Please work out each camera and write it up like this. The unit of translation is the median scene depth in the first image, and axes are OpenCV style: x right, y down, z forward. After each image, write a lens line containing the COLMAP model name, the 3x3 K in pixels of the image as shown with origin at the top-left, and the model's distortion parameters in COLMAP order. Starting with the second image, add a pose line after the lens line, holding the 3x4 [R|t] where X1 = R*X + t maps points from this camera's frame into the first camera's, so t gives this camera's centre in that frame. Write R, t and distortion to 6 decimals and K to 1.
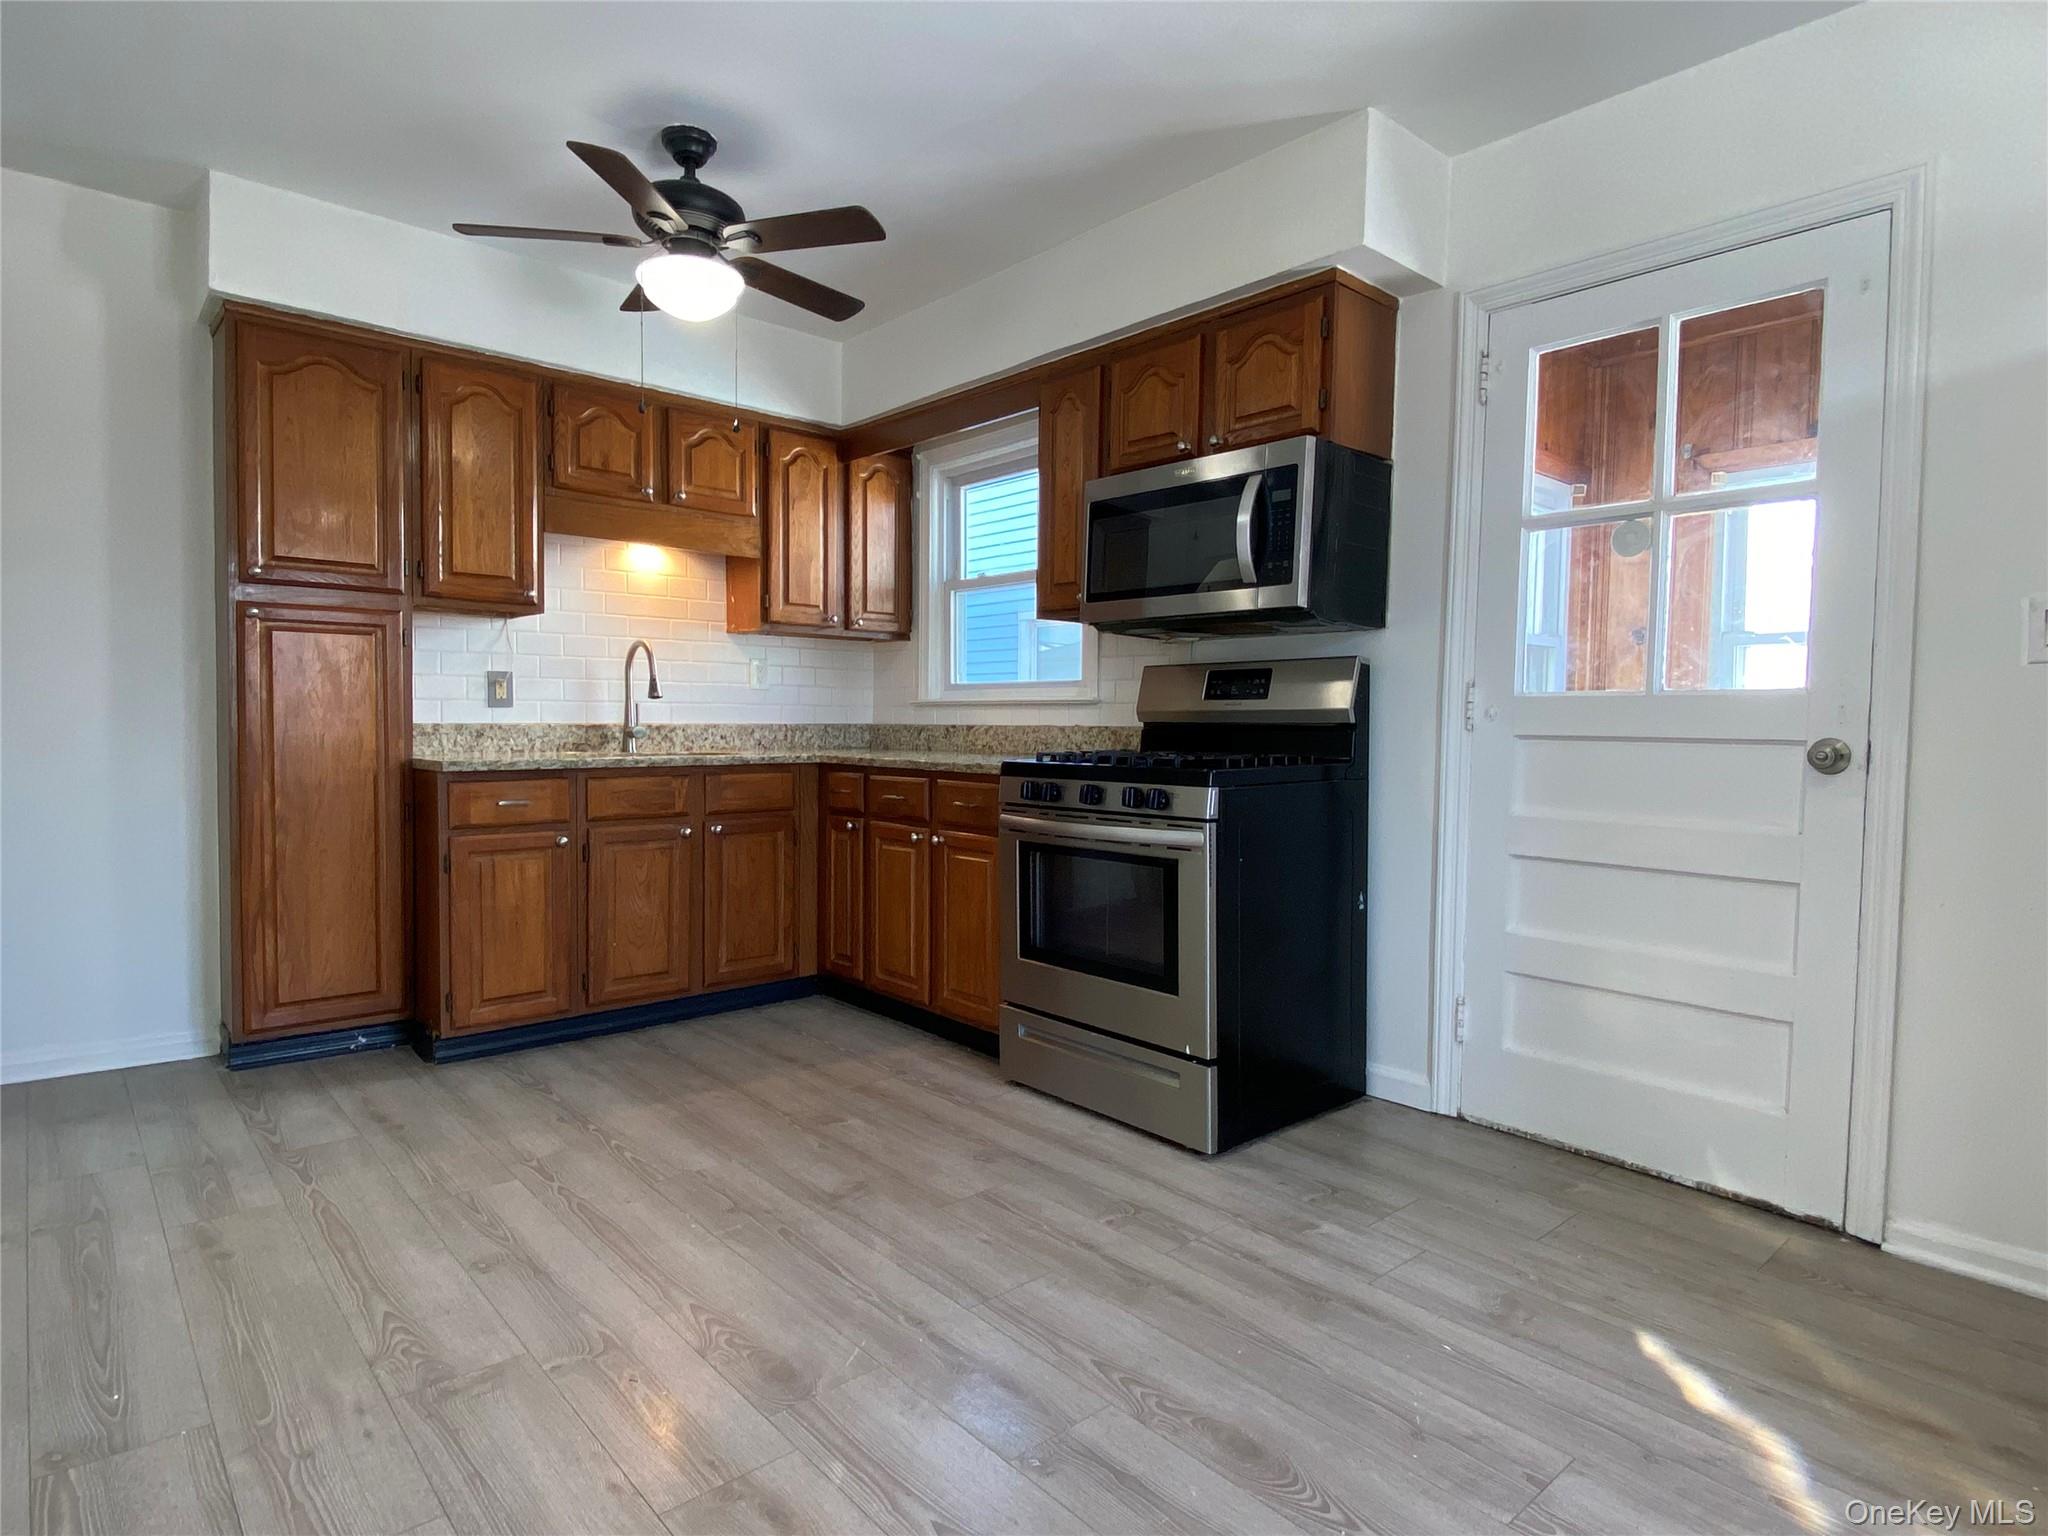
lens RADIAL K [[1080.8, 0, 1024.0], [0, 1080.8, 768.0], [0, 0, 1]] dist [-0.002125, -0.000941]
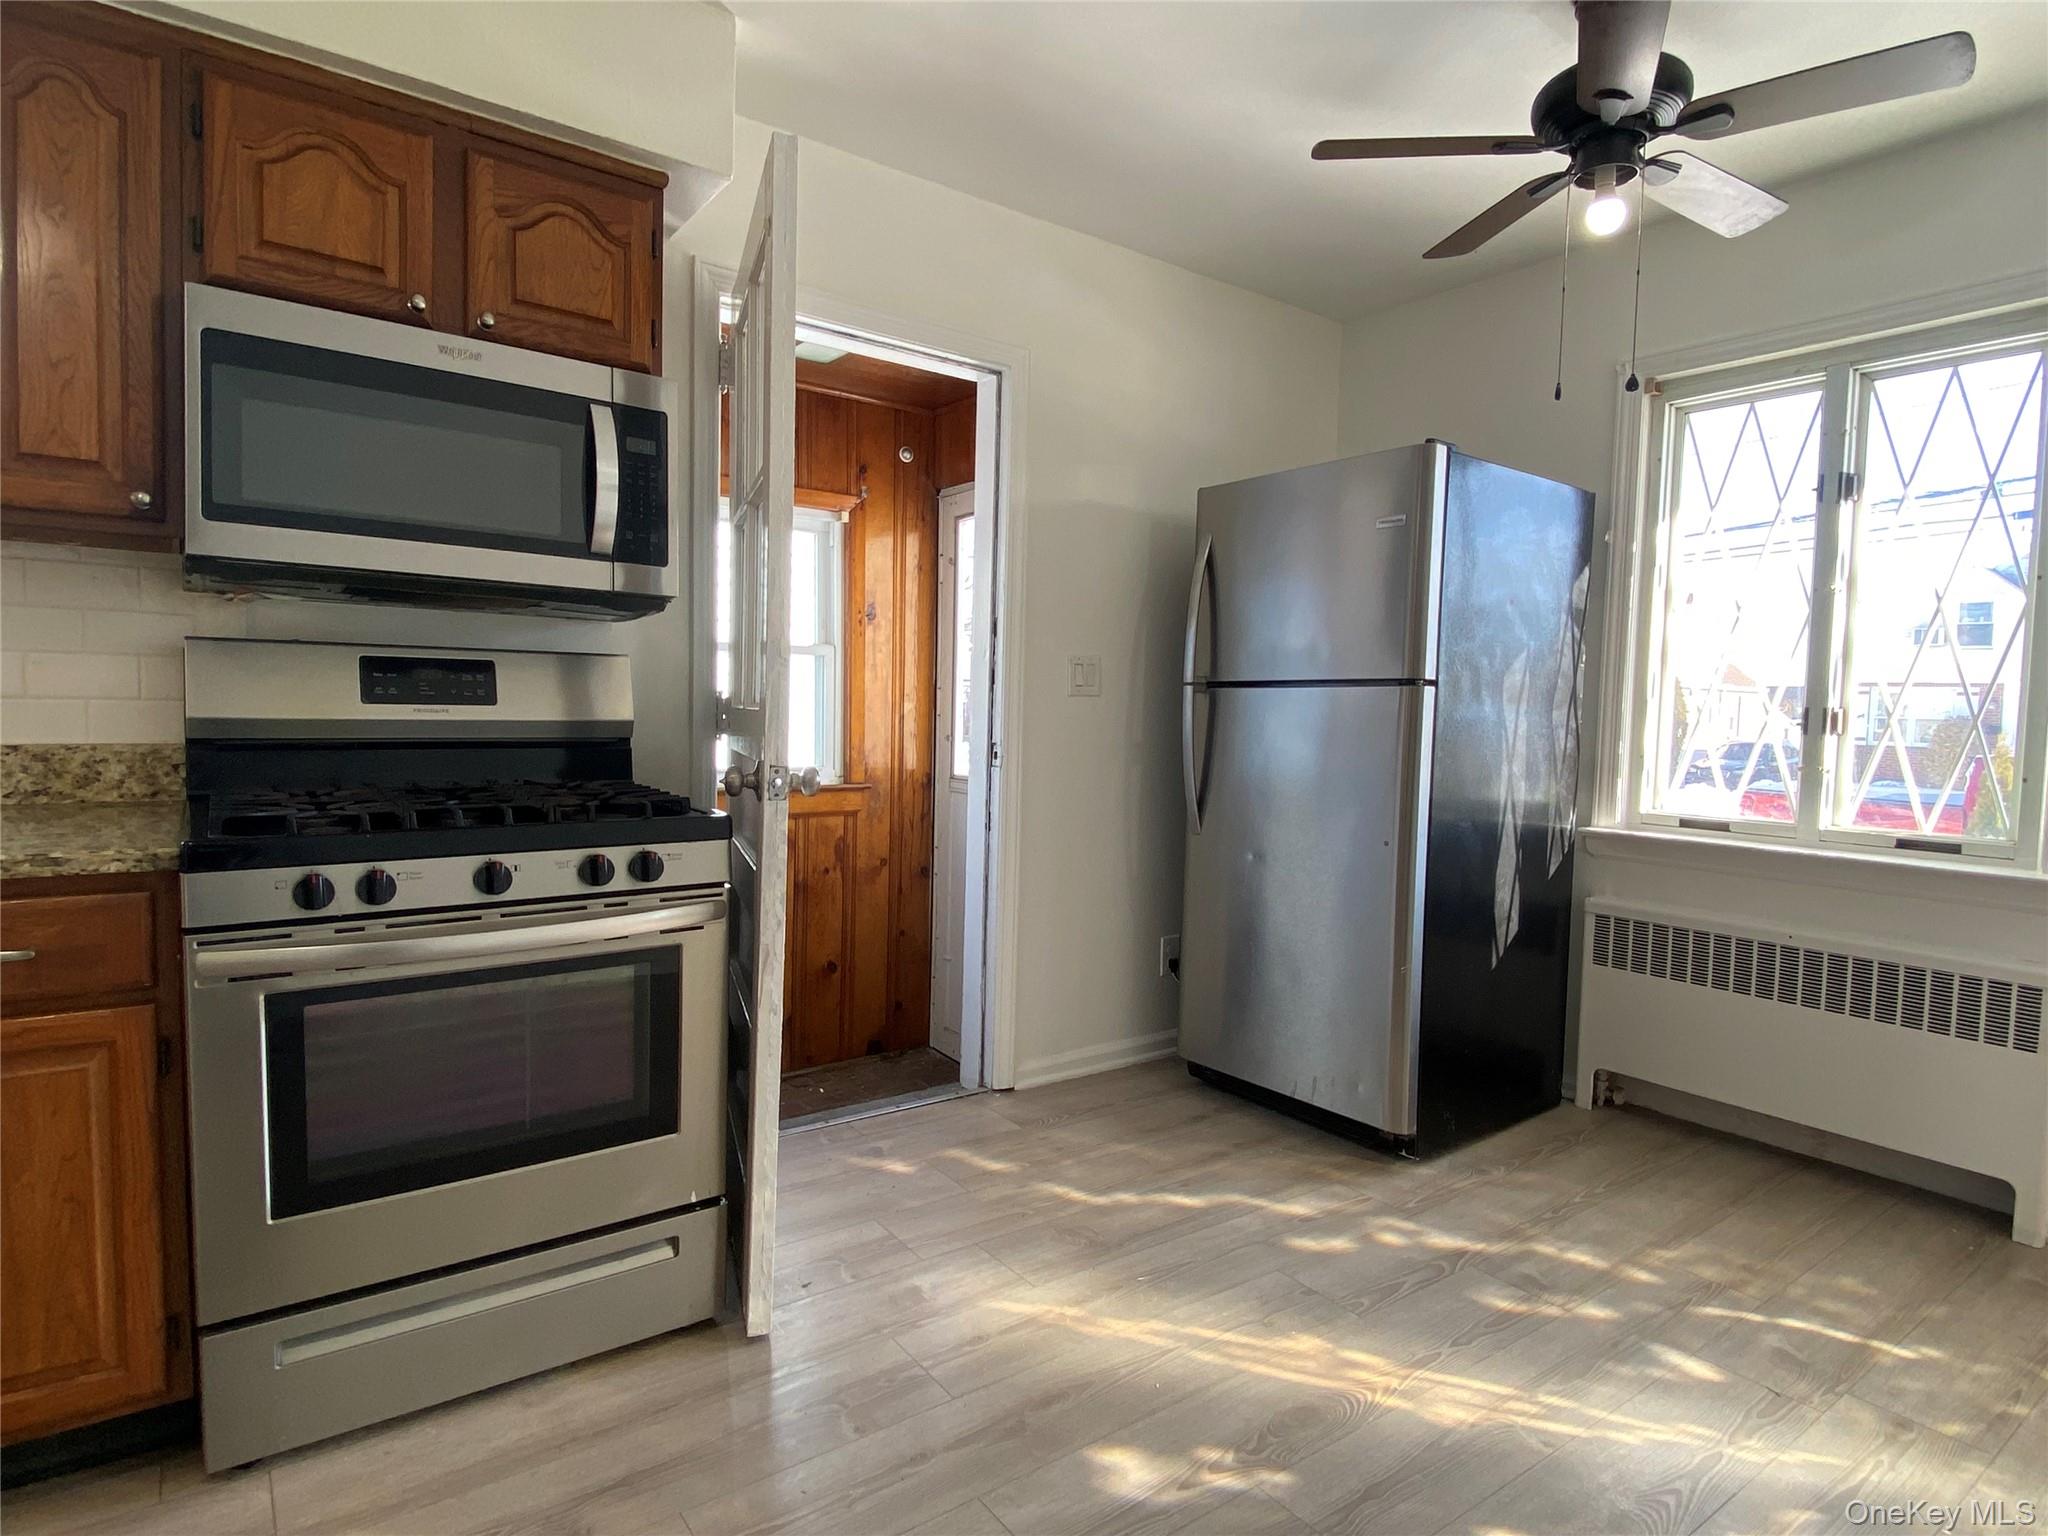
lens RADIAL K [[1080.8, 0, 1024.0], [0, 1080.8, 768.0], [0, 0, 1]] dist [-0.002125, -0.000941]
pose [[0.116159, -0.069877, 0.990770, -0.506523], [0.016407, 0.997521, 0.068429, -0.073632], [-0.993095, 0.008307, 0.117018, 0.645630]]
